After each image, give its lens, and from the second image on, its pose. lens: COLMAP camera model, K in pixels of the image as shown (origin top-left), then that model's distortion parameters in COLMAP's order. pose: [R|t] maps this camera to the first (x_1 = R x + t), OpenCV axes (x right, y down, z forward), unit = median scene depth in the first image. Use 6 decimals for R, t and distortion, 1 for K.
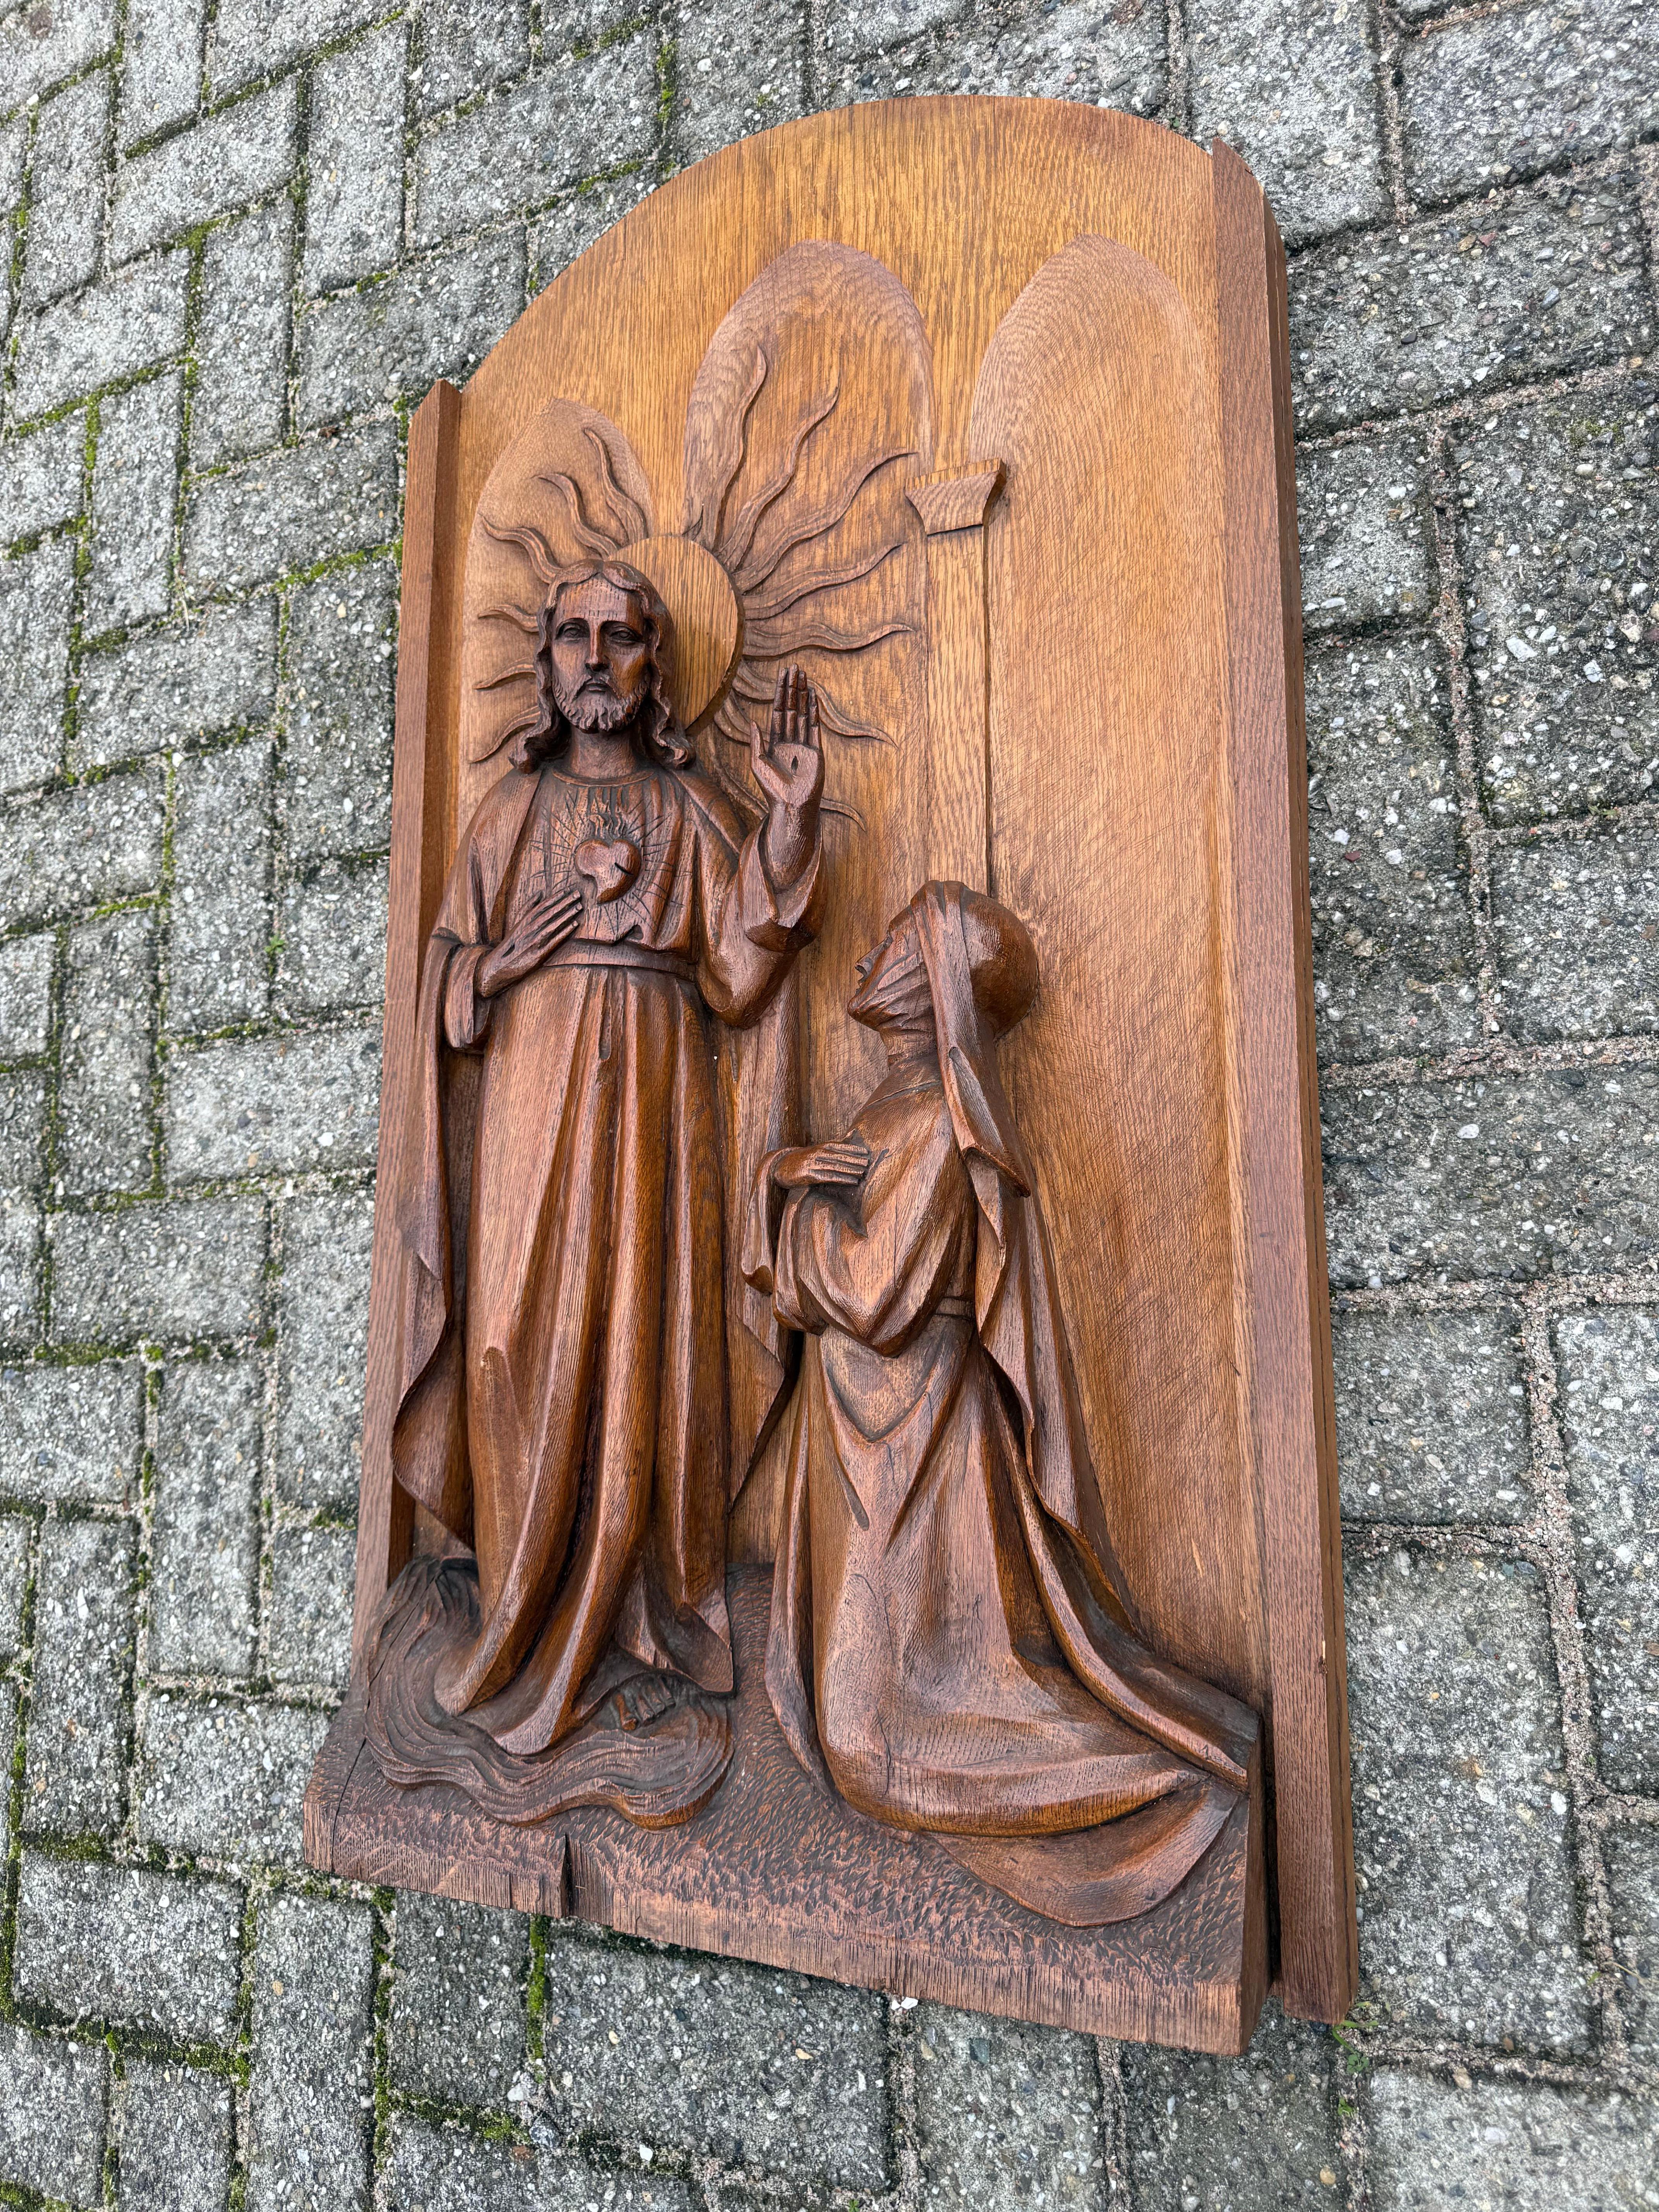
lens RADIAL K [[1591.4, 0, 823.0], [0, 1591.4, 1101.3], [0, 0, 1]] dist [0.104202, -0.177501]
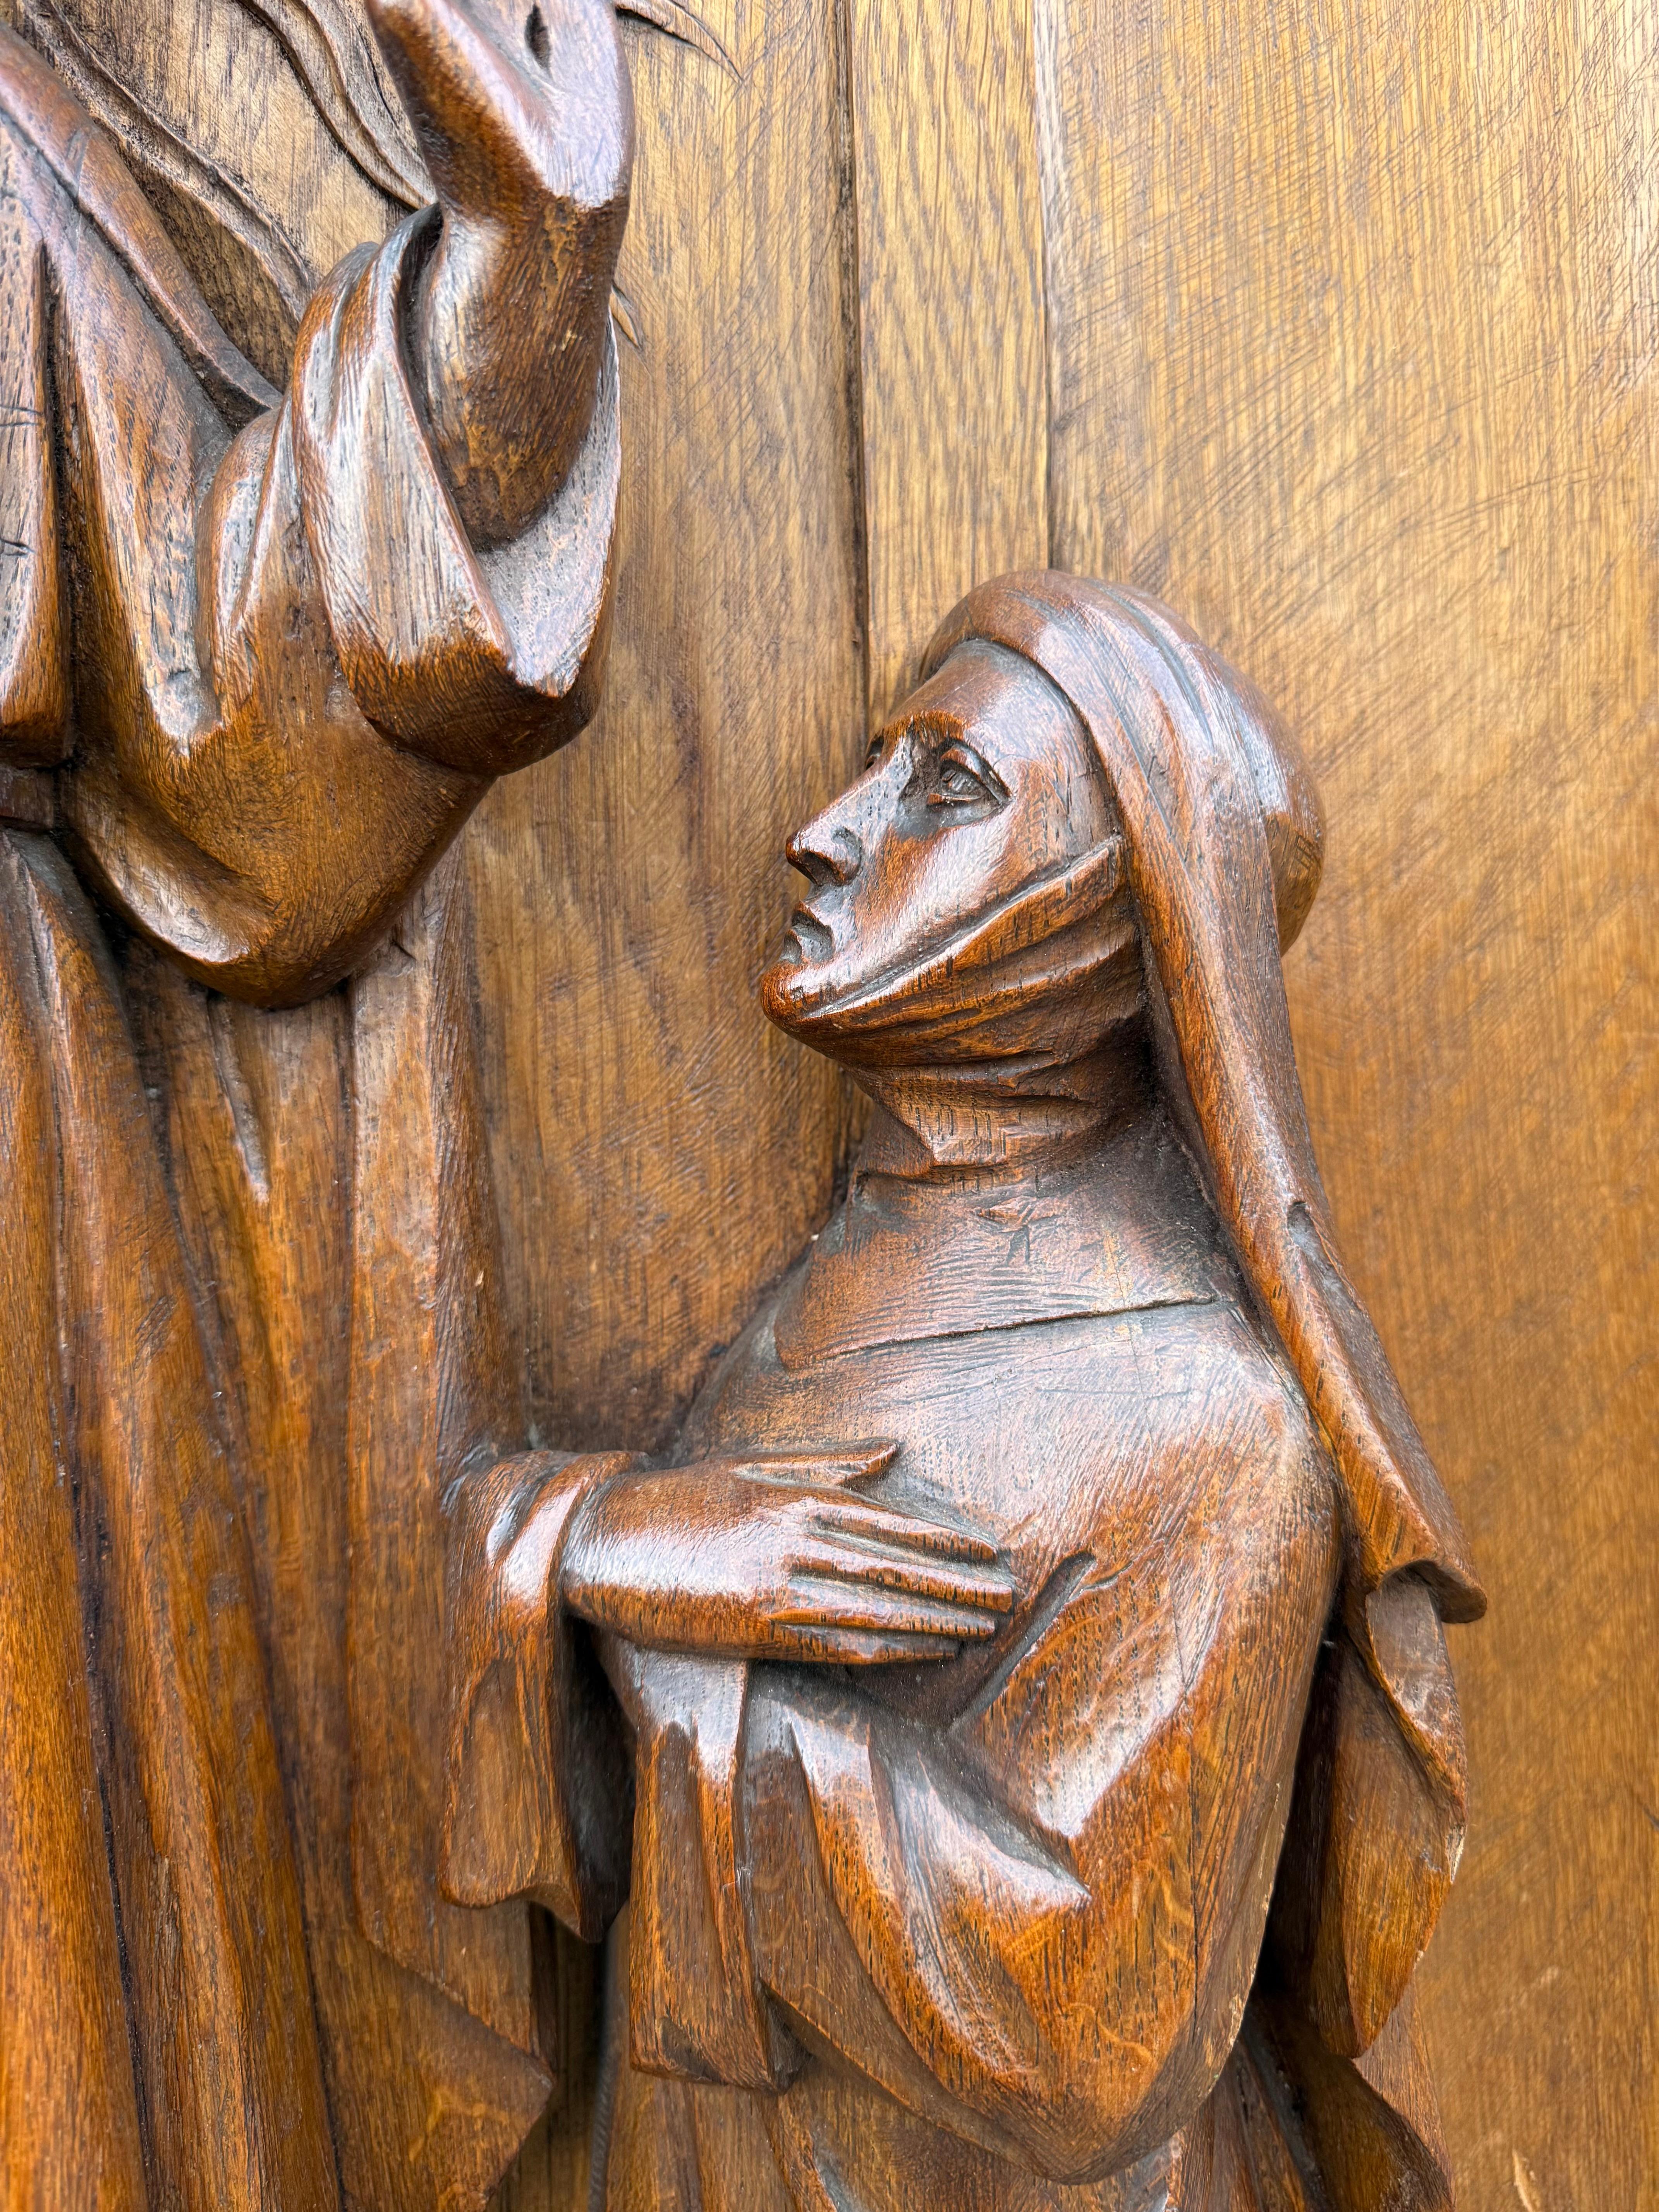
lens RADIAL K [[1669.3, 0, 857.6], [0, 1669.3, 1118.4], [0, 0, 1]] dist [-0.002208, -0.050039]
pose [[0.808837, -0.105639, 0.578466, -0.143432], [-0.044593, 0.969879, 0.239470, -0.103838], [-0.586339, -0.219488, 0.779764, 0.696343]]
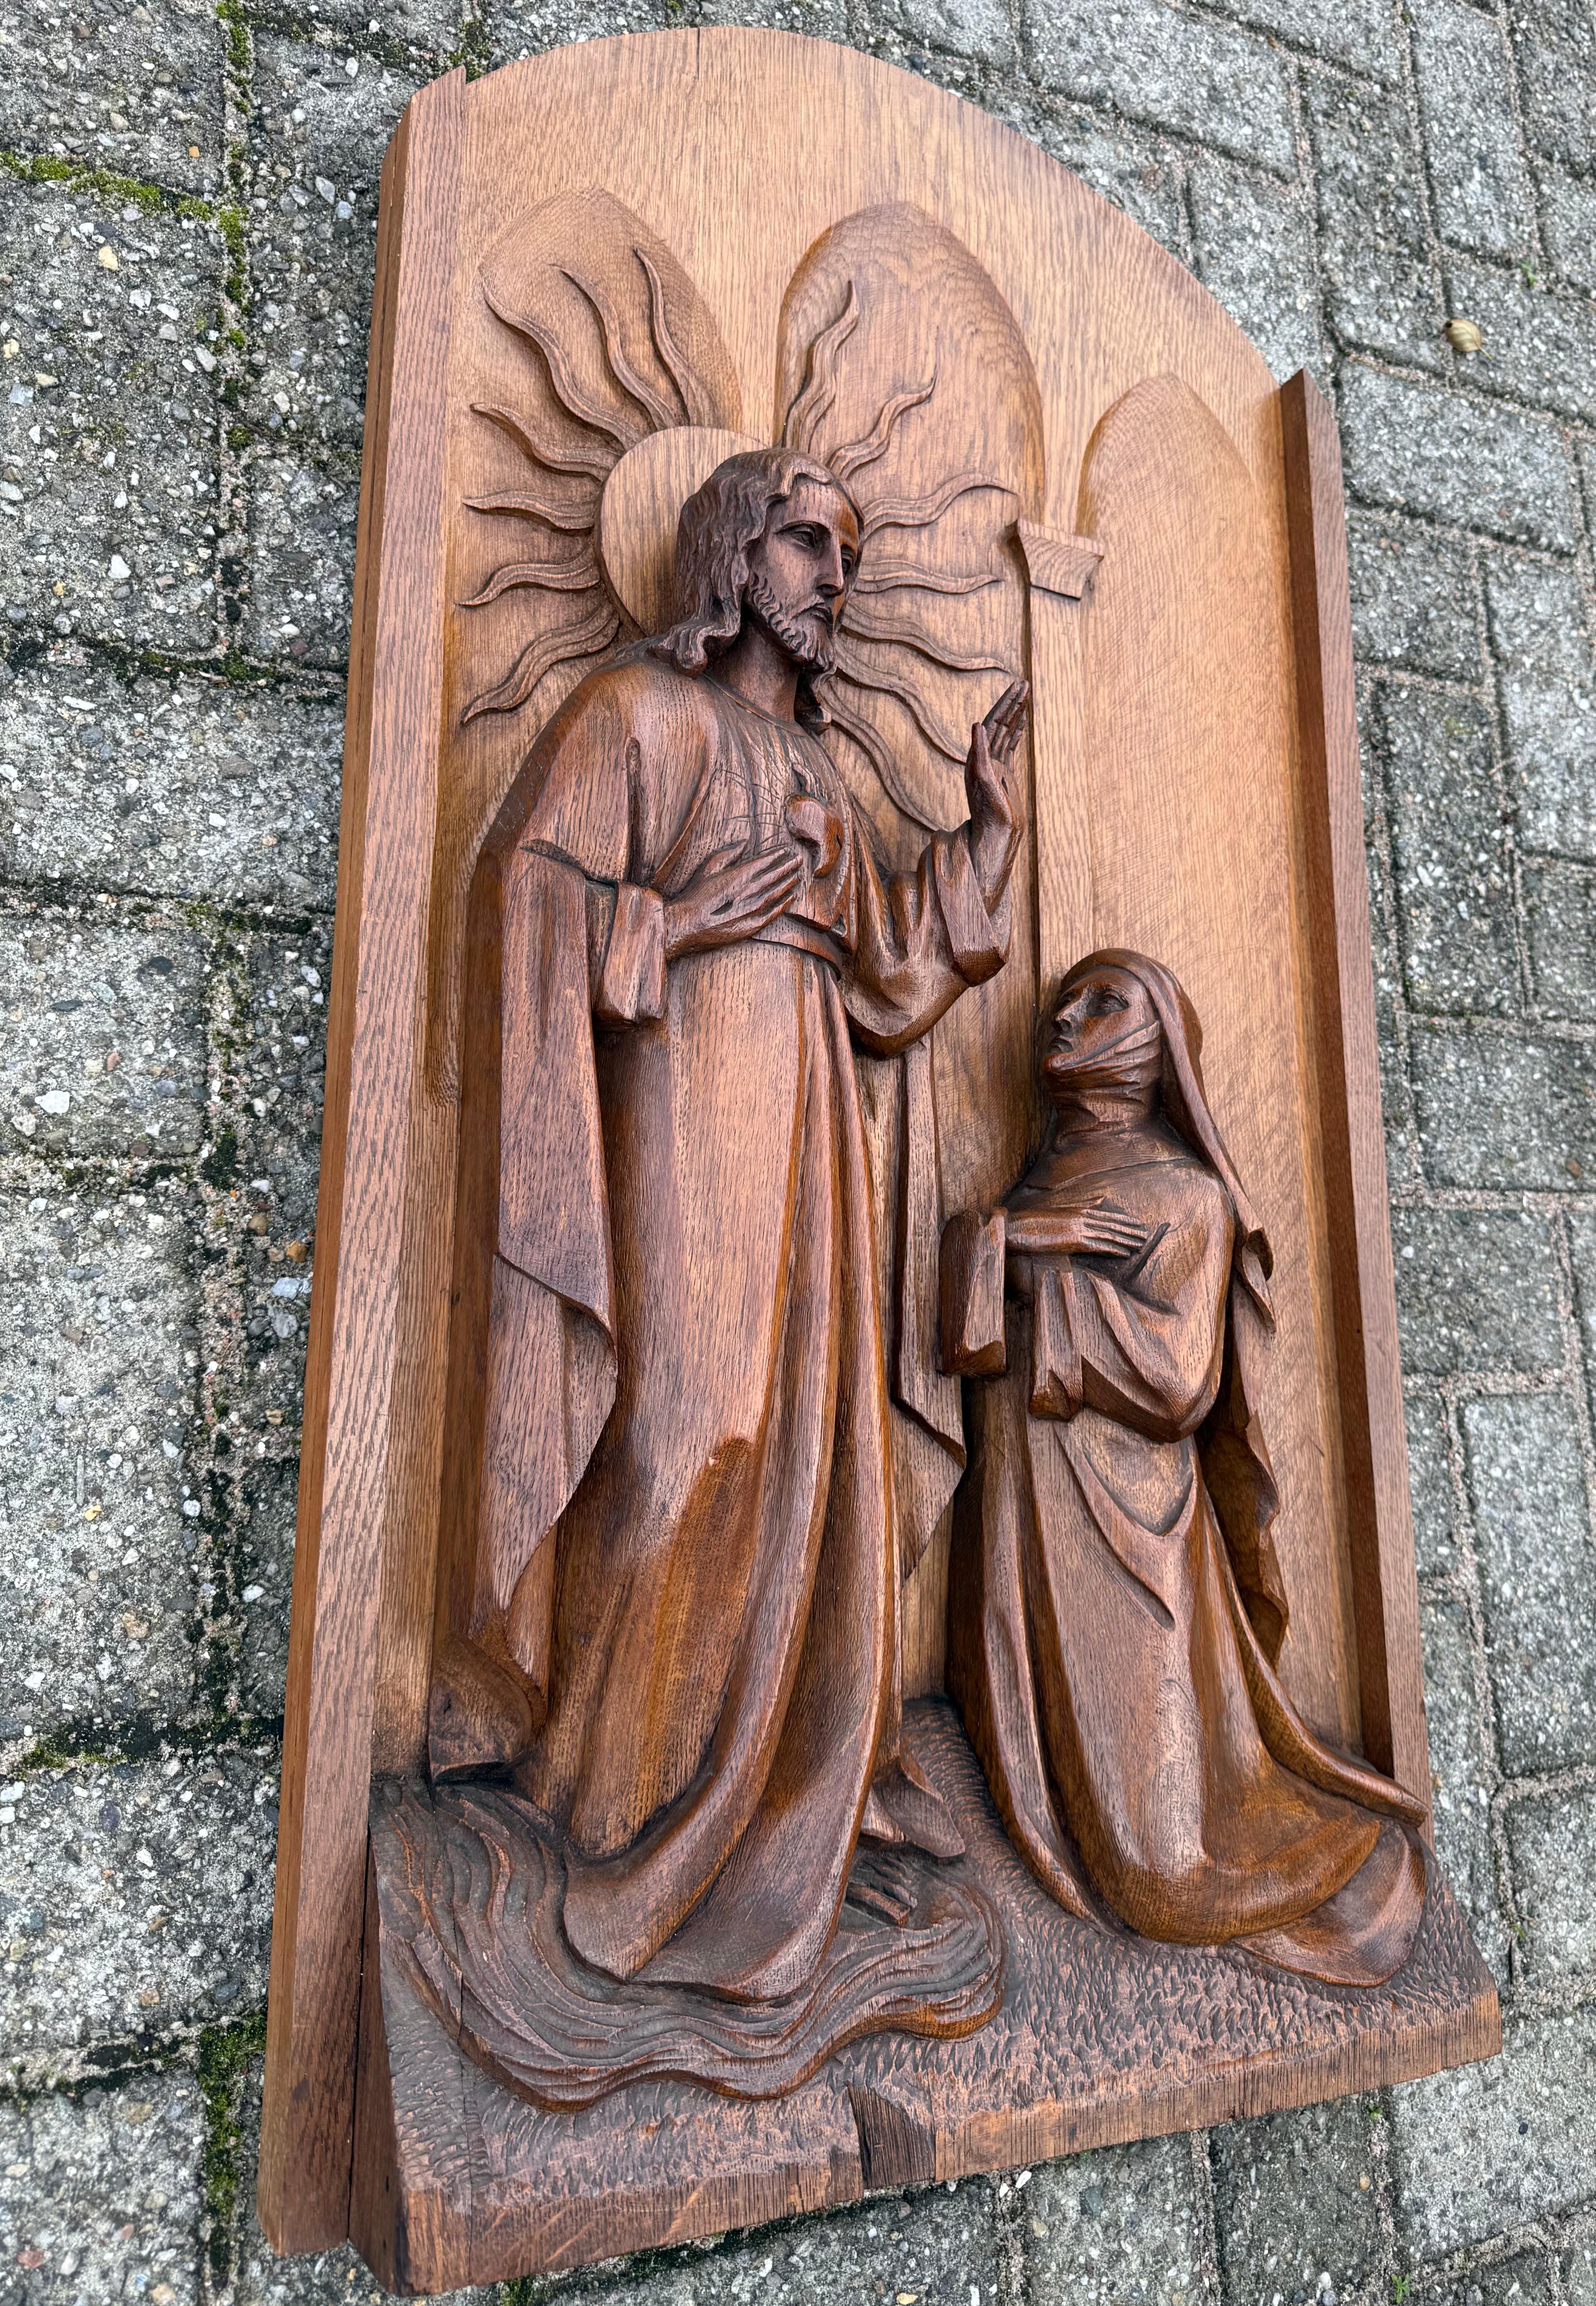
lens RADIAL K [[1827.8, 0, 919.8], [0, 1827.8, 1068.3], [0, 0, 1]] dist [0.109545, -0.180589]
pose [[0.569814, 0.159185, 0.806208, -0.826388], [-0.099216, 0.987209, -0.124799, 0.079226], [-0.815762, -0.008876, 0.578319, 0.420361]]
